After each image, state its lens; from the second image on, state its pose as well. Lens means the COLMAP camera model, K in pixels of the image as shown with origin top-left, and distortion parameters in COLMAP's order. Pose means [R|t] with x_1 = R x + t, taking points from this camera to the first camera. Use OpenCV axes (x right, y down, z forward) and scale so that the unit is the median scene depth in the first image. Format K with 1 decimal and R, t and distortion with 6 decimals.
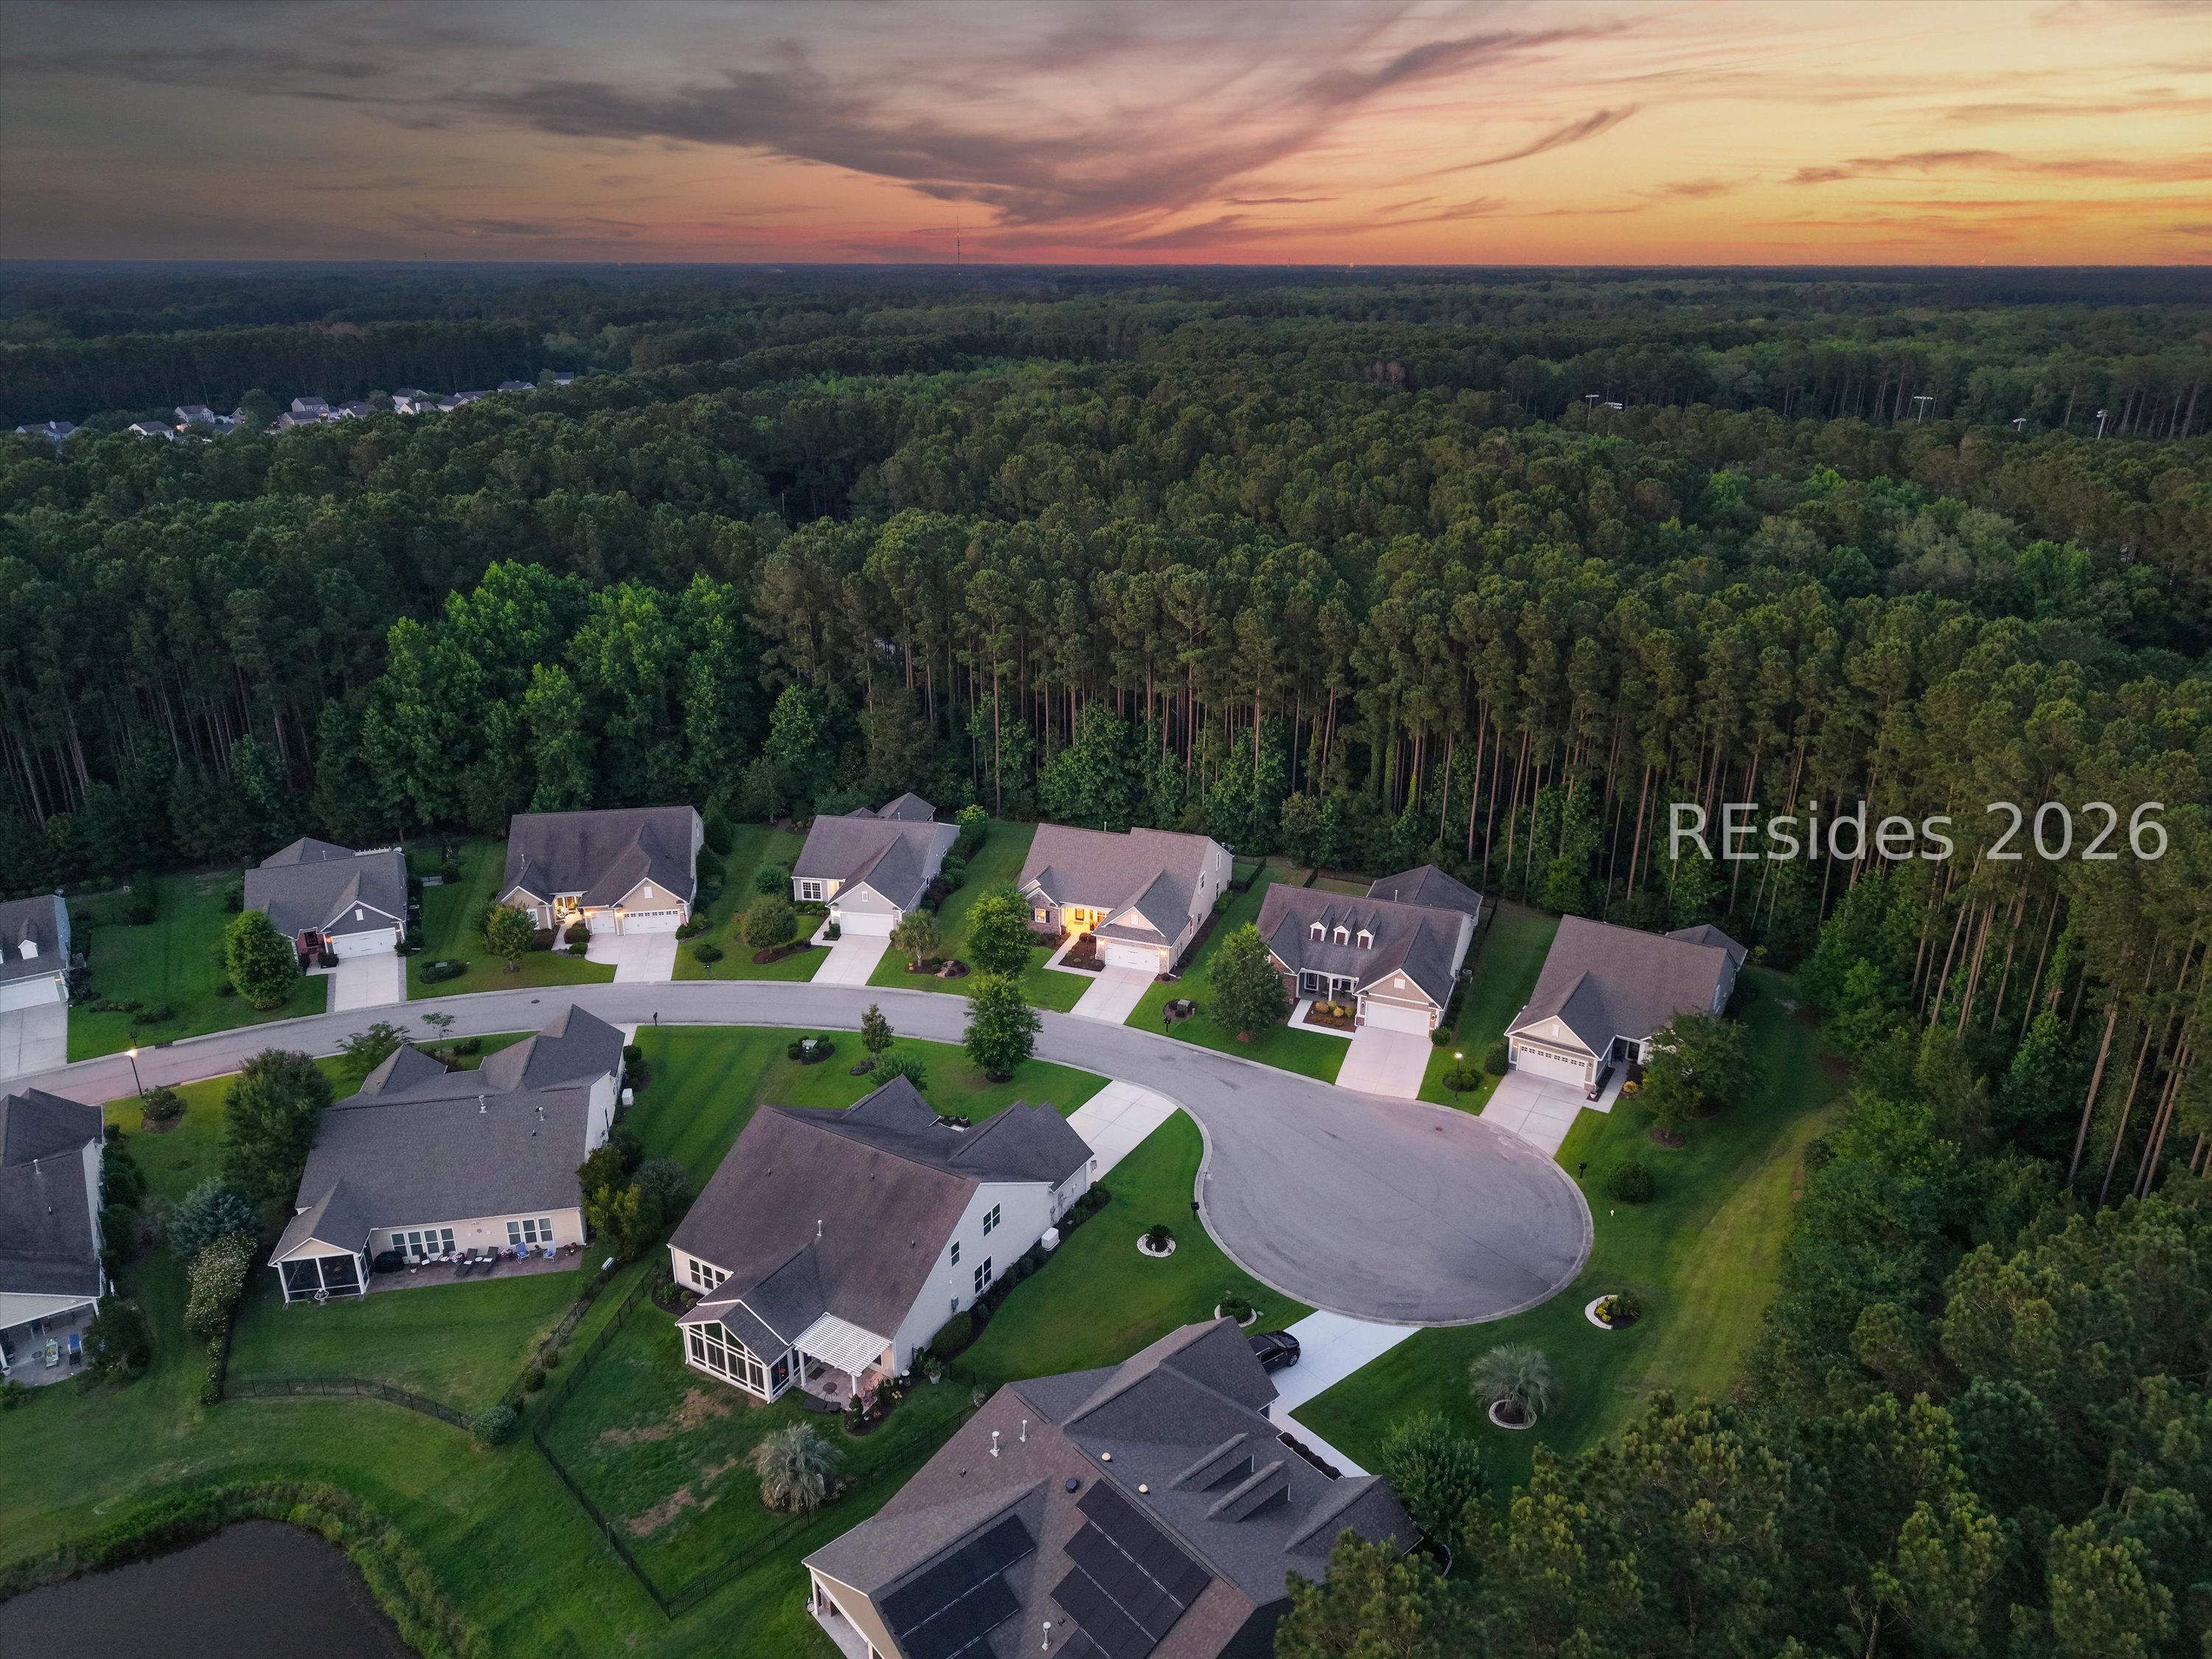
lens RADIAL K [[1484.9, 0, 1106.0], [0, 1484.9, 829.5], [0, 0, 1]] dist [0.000989, -0.004757]
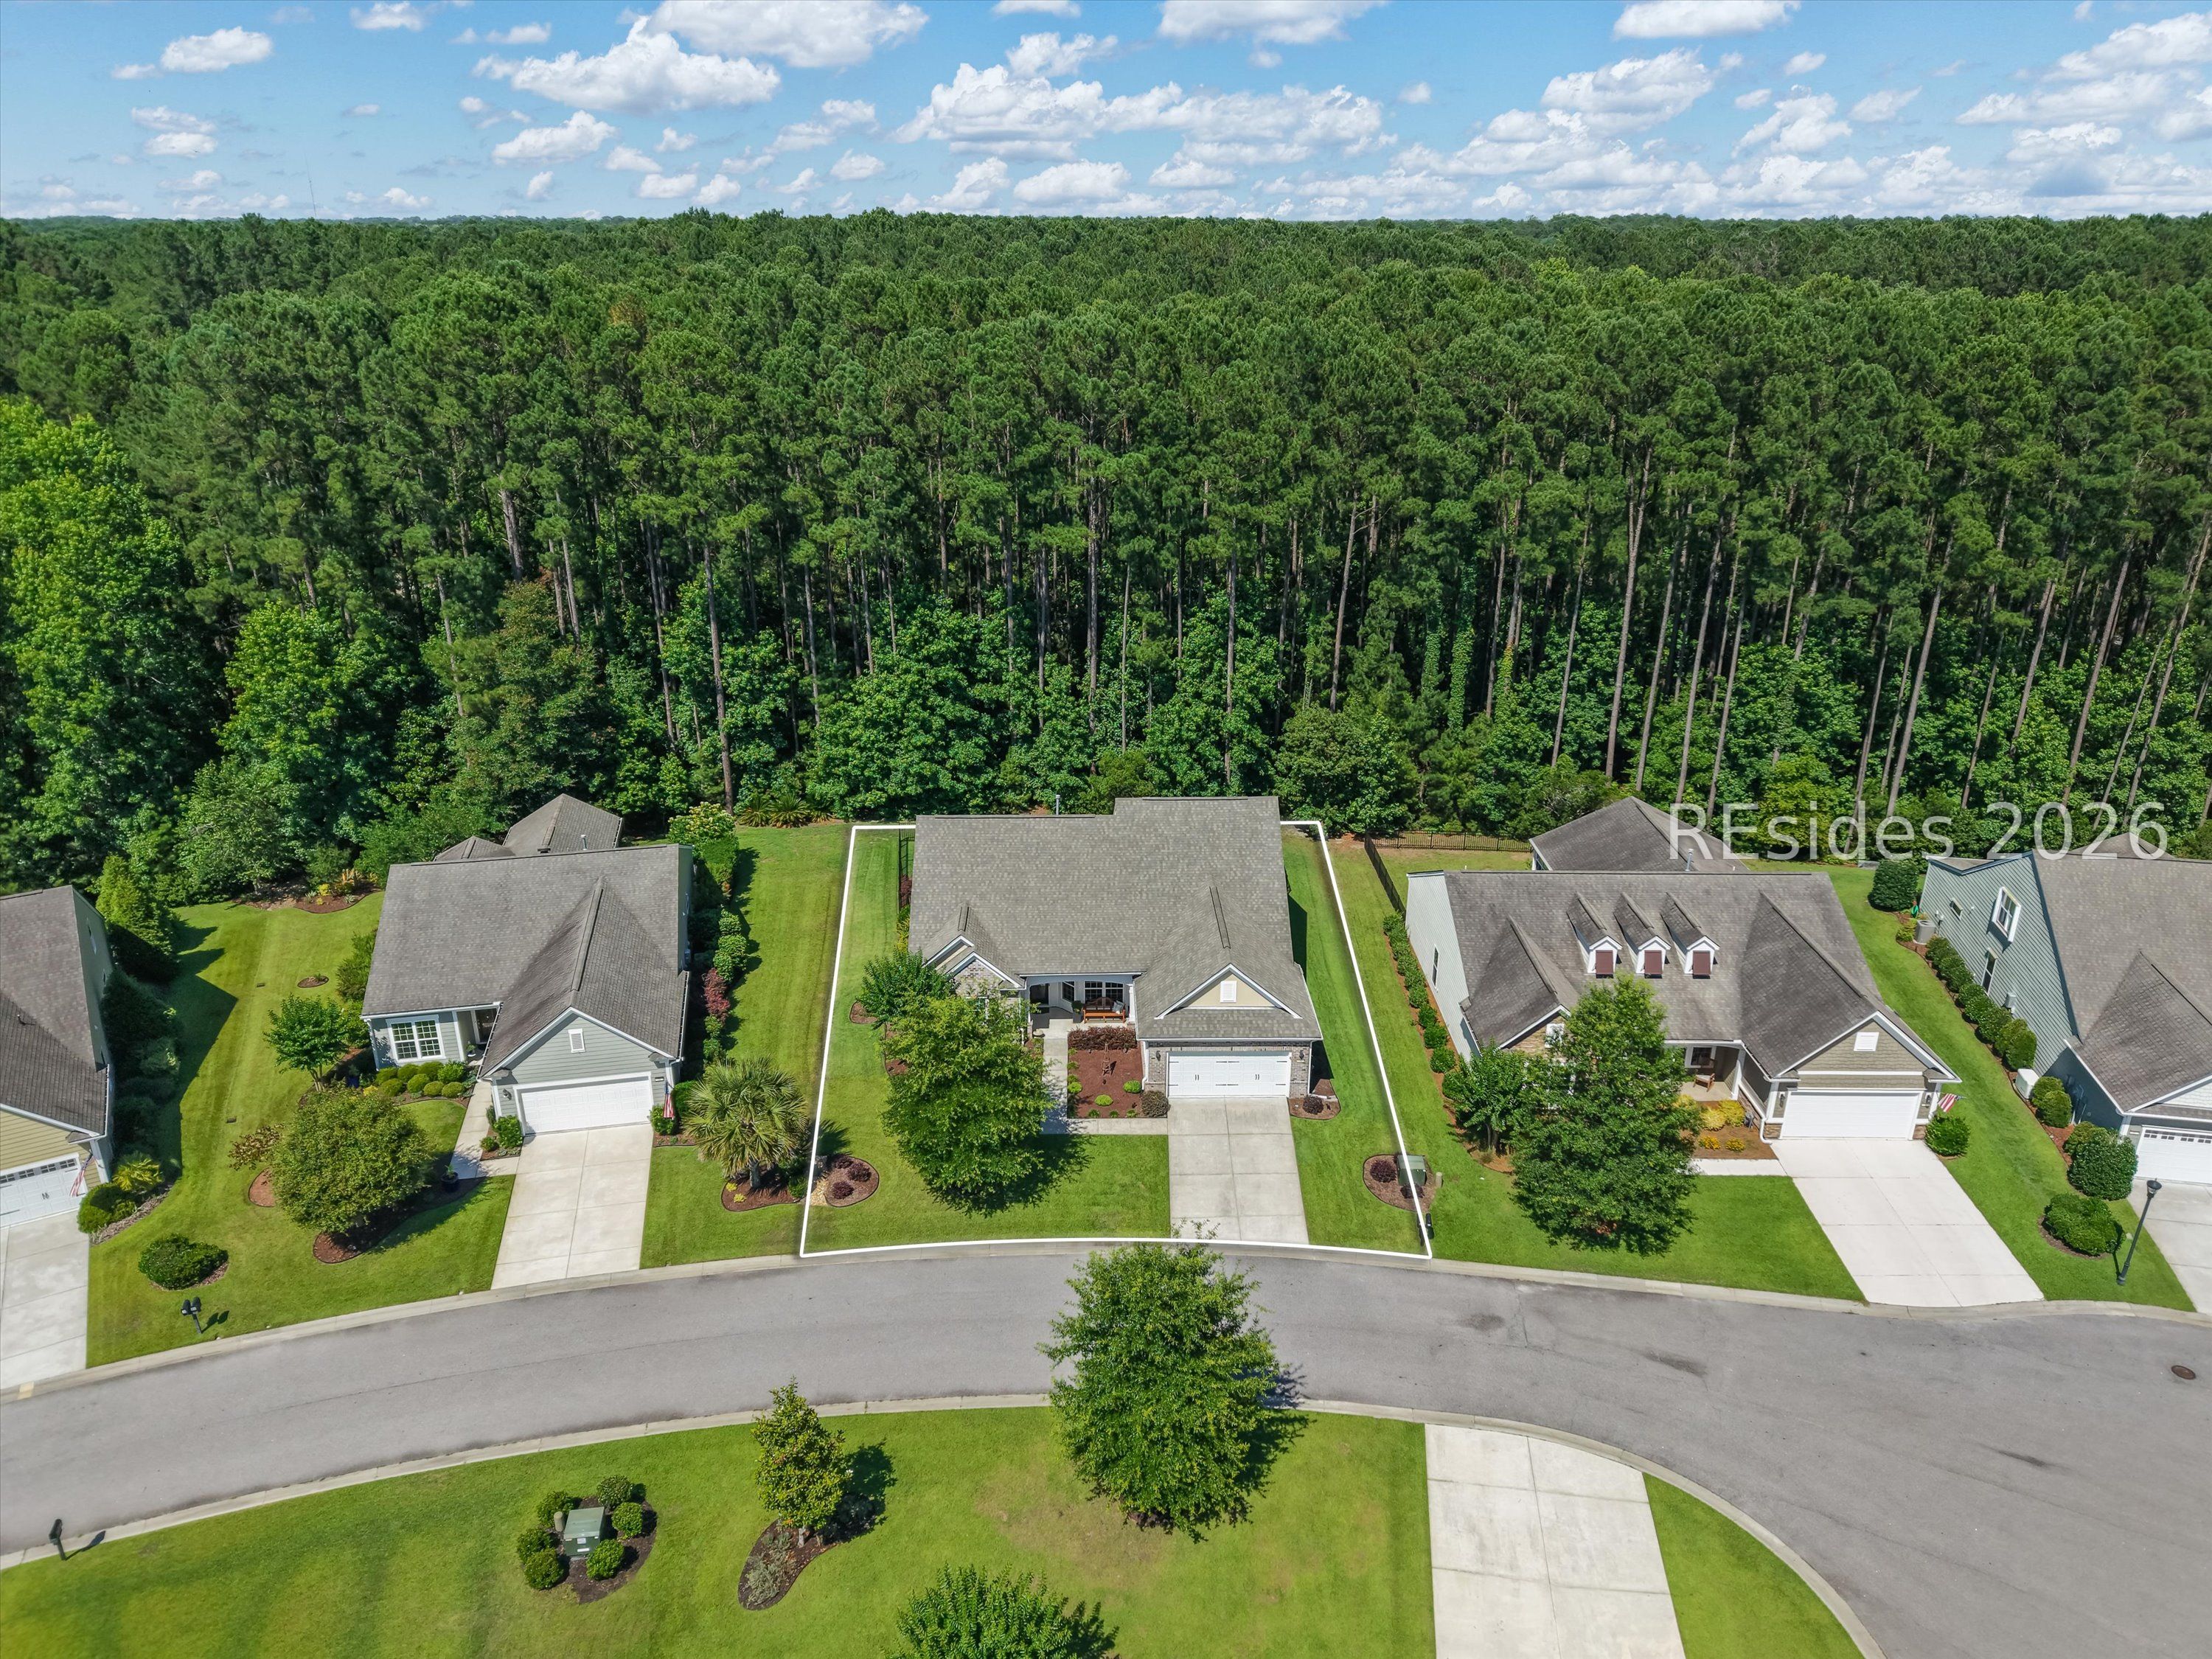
lens RADIAL K [[1521.8, 0, 1106.0], [0, 1521.8, 829.5], [0, 0, 1]] dist [0.002046, -0.035458]
pose [[0.934627, -0.135192, 0.328931, -0.147457], [0.128842, 0.990812, 0.041135, -0.011940], [-0.331470, 0.003935, 0.943458, 0.514509]]
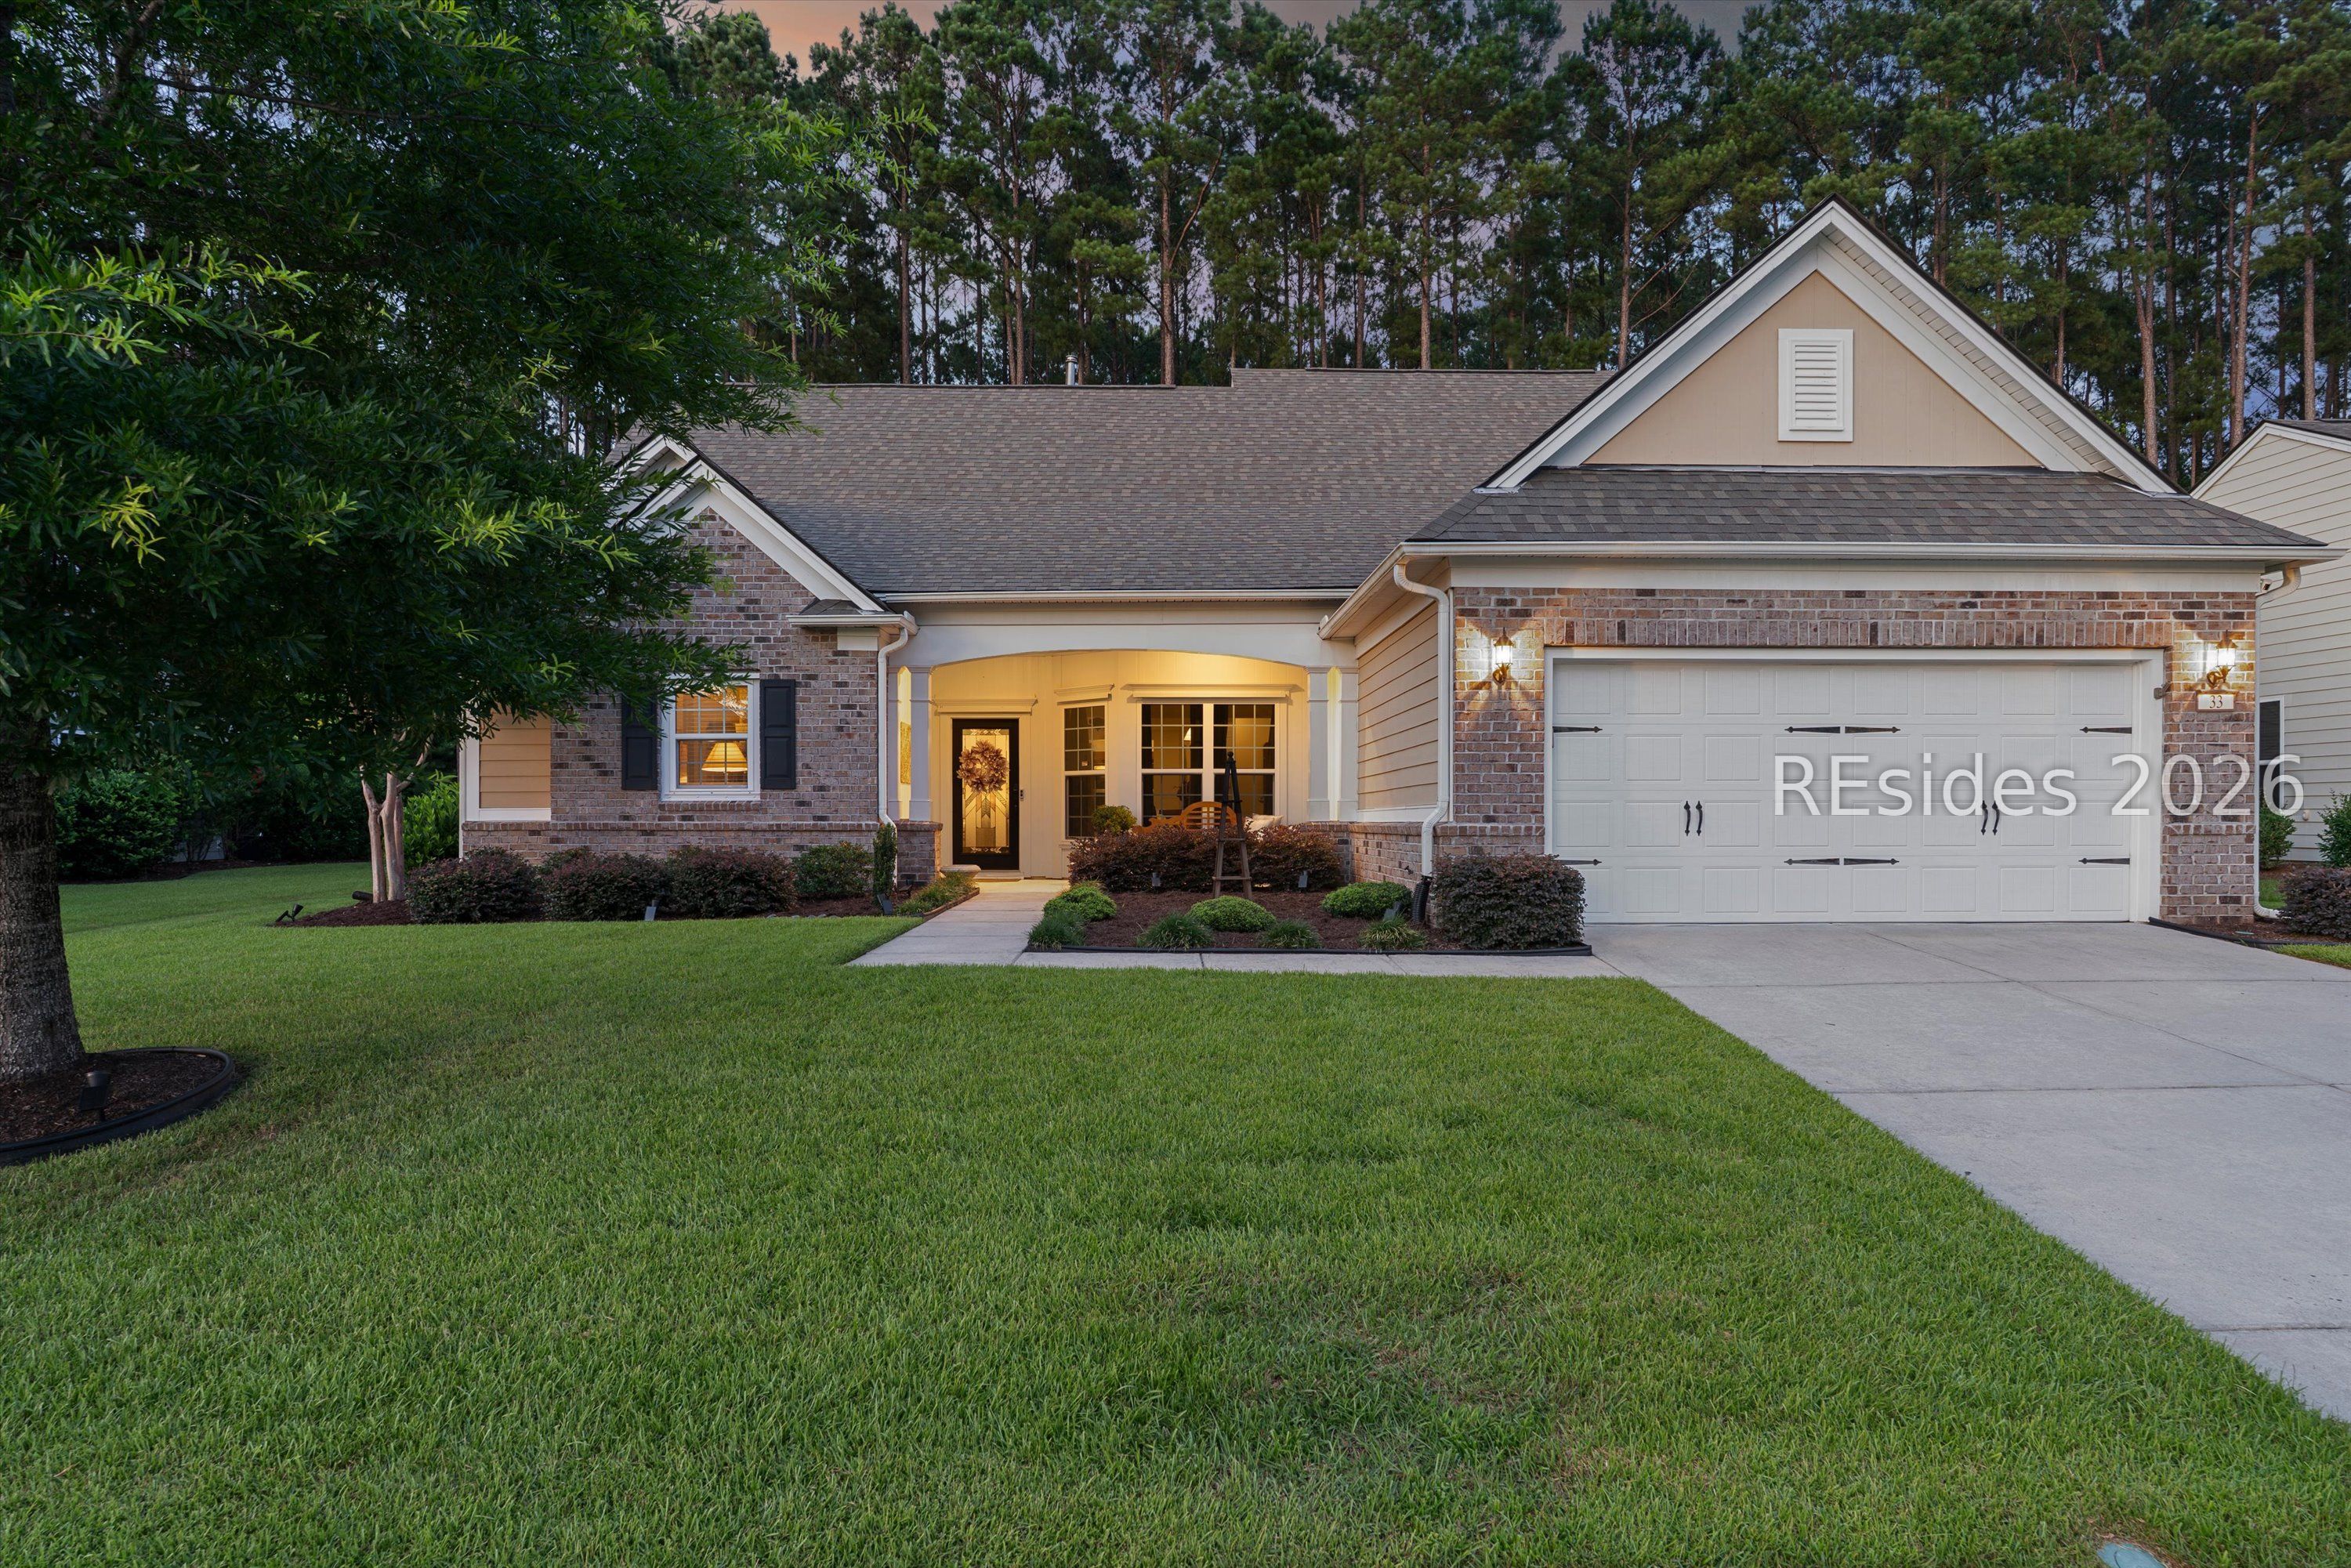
lens RADIAL K [[1412.7, 0, 1184.3], [0, 1412.7, 817.2], [0, 0, 1]] dist [-0.004942, 0.000153]
pose [[0.930520, -0.006098, 0.366191, -0.047664], [0.136091, 0.934027, -0.330263, 0.100869], [-0.340018, 0.357152, 0.869960, 0.852167]]
